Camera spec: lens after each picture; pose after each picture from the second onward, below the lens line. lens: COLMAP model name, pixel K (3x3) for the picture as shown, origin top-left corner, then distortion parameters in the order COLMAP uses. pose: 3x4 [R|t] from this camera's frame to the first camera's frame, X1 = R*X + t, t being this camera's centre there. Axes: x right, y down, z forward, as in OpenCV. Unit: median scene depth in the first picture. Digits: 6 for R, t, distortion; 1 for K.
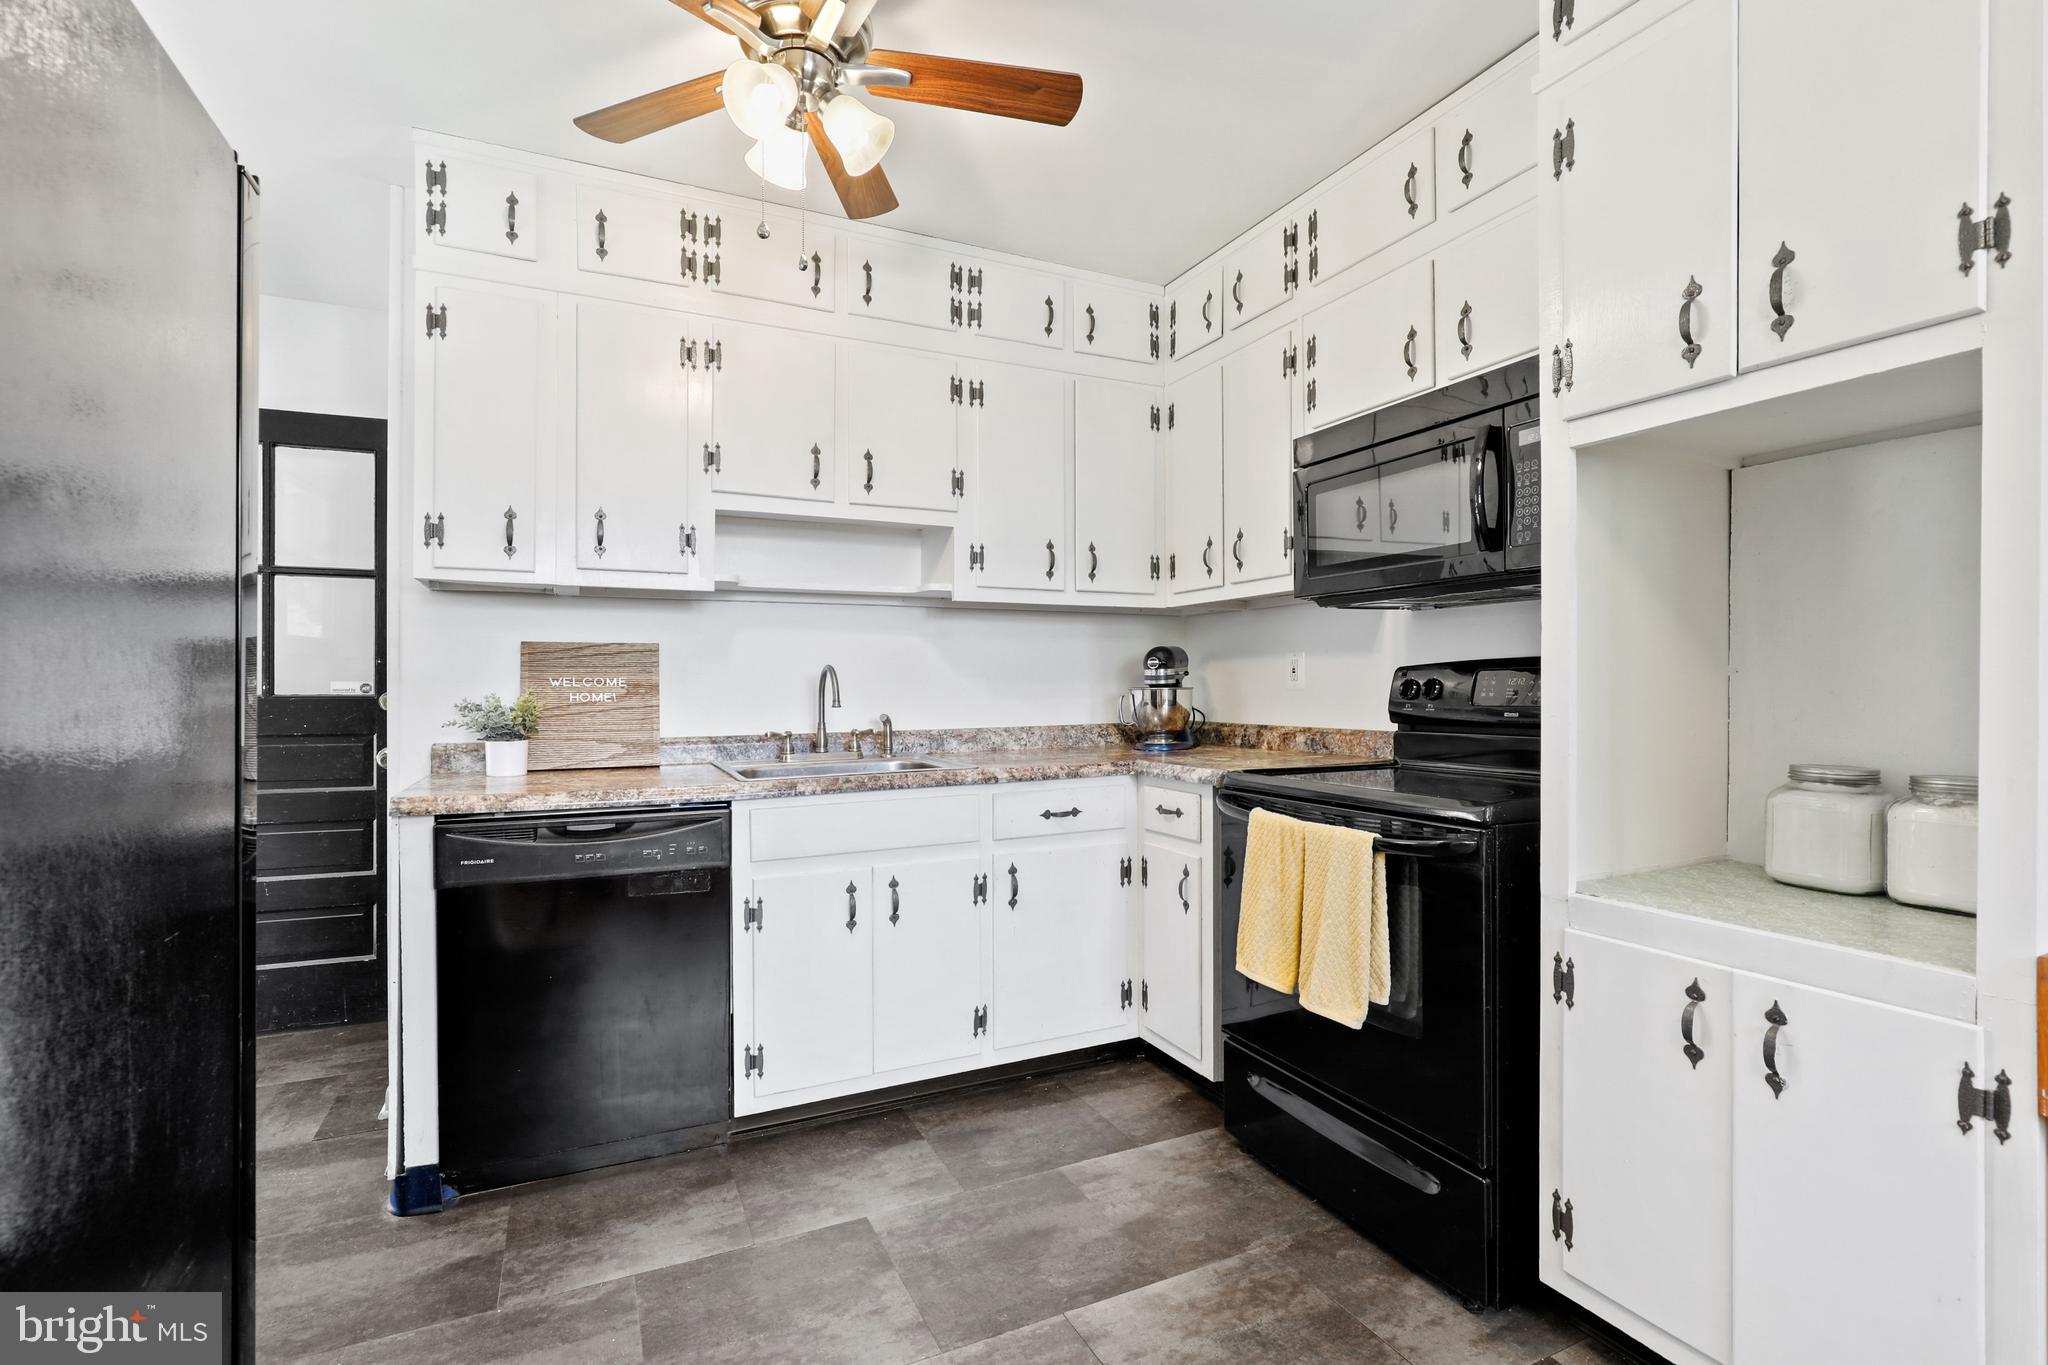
lens RADIAL K [[944.7, 0, 1027.1], [0, 944.7, 684.6], [0, 0, 1]] dist [-0.006724, 0.000141]
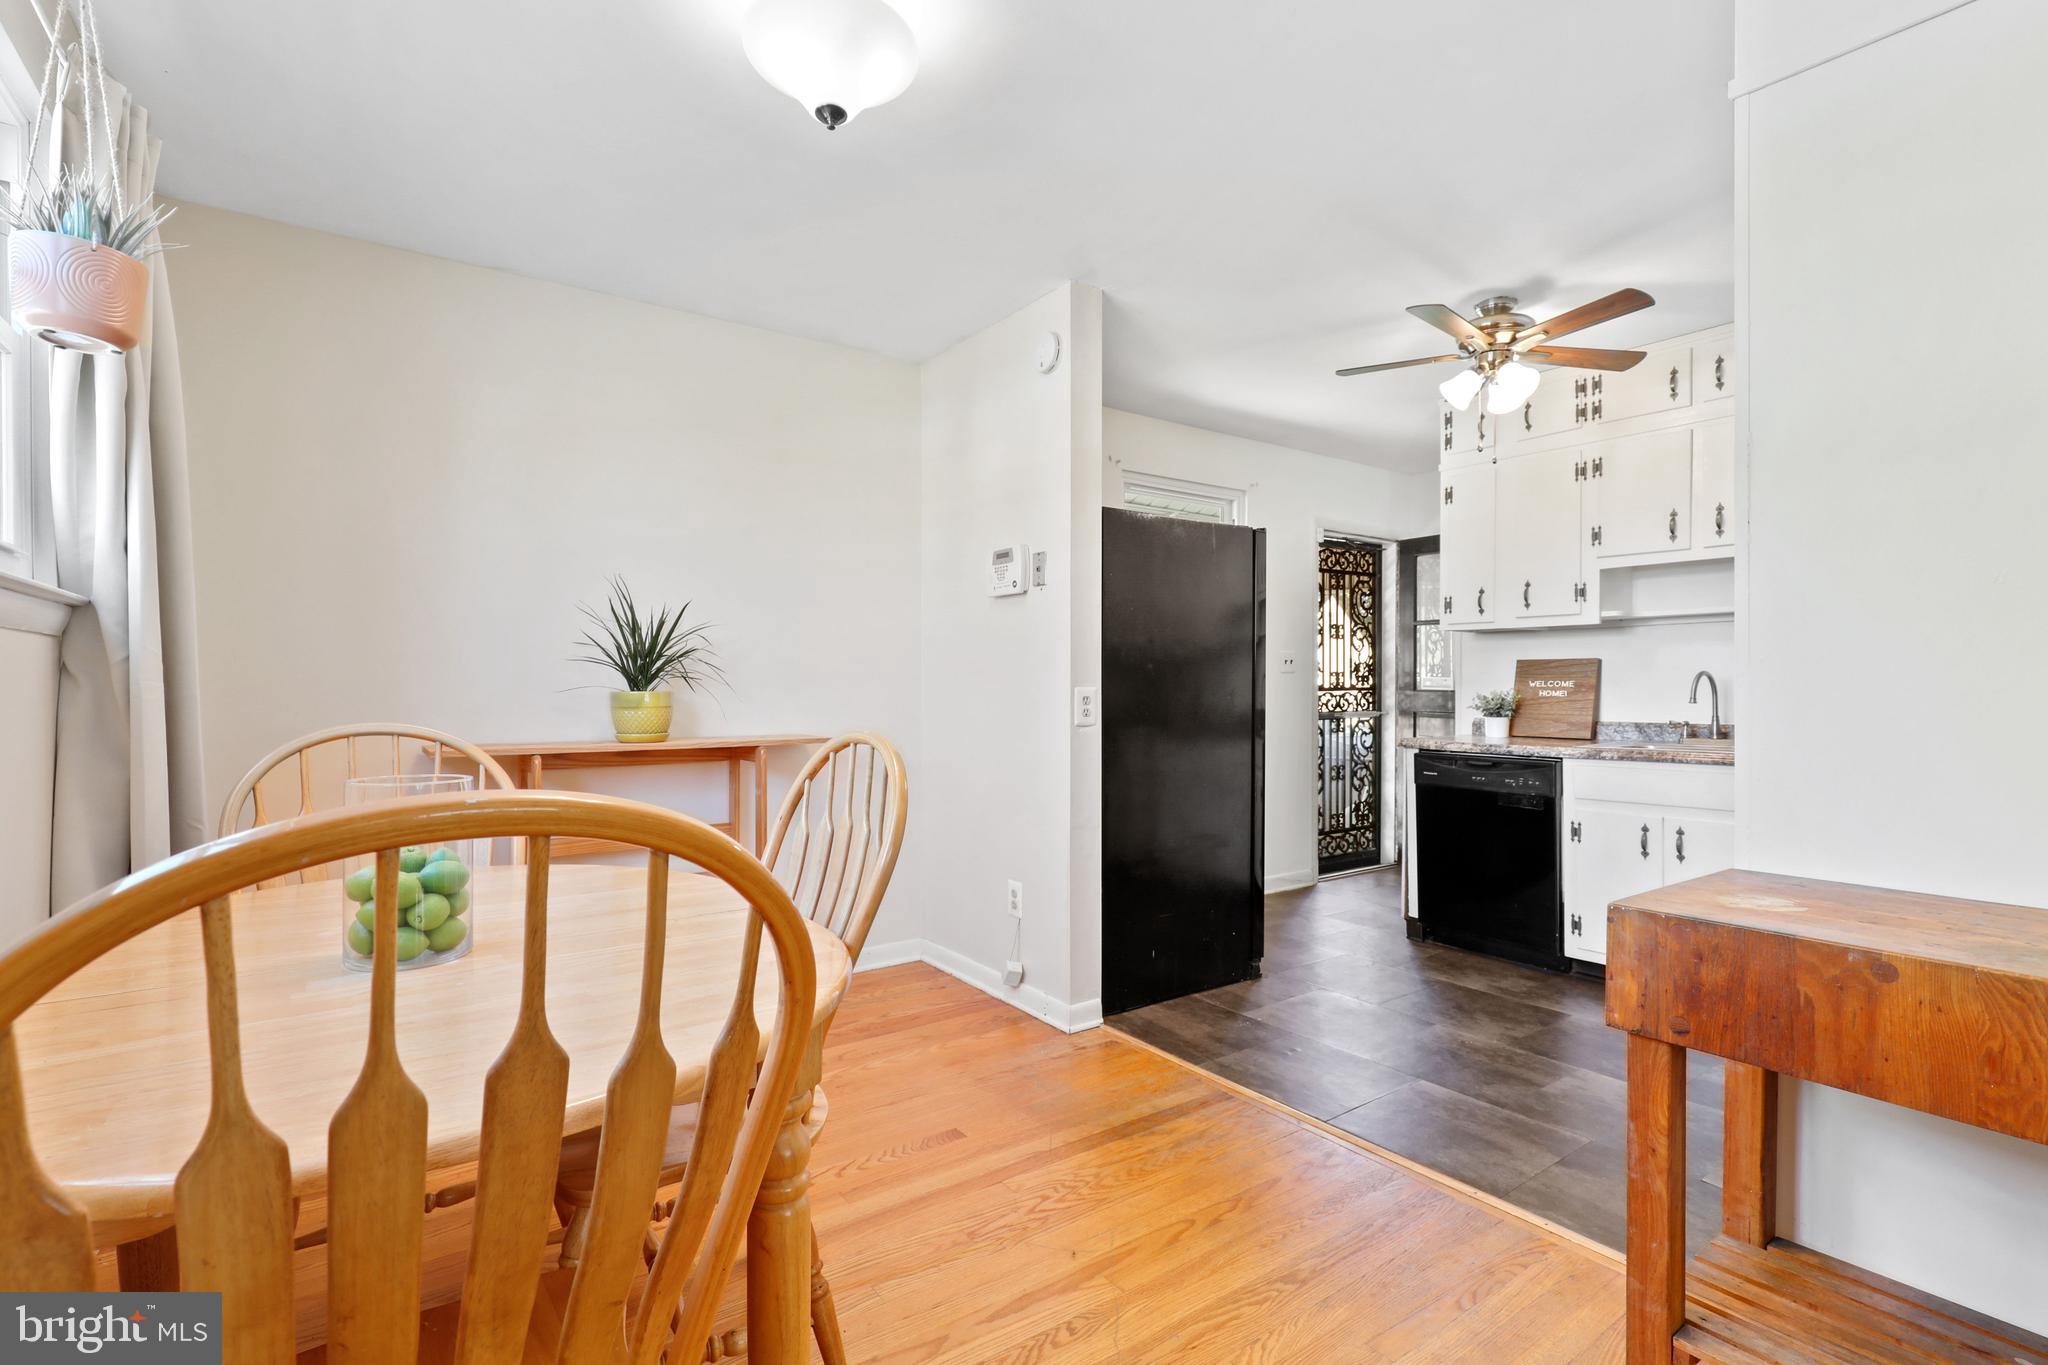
lens RADIAL K [[951.9, 0, 1027.9], [0, 951.9, 691.3], [0, 0, 1]] dist [-0.003841, -0.000321]
pose [[0.179502, 0.010114, -0.983706, 1.021757], [0.001463, 0.999943, 0.010548, -0.008700], [0.983757, -0.003333, 0.179477, -0.172658]]
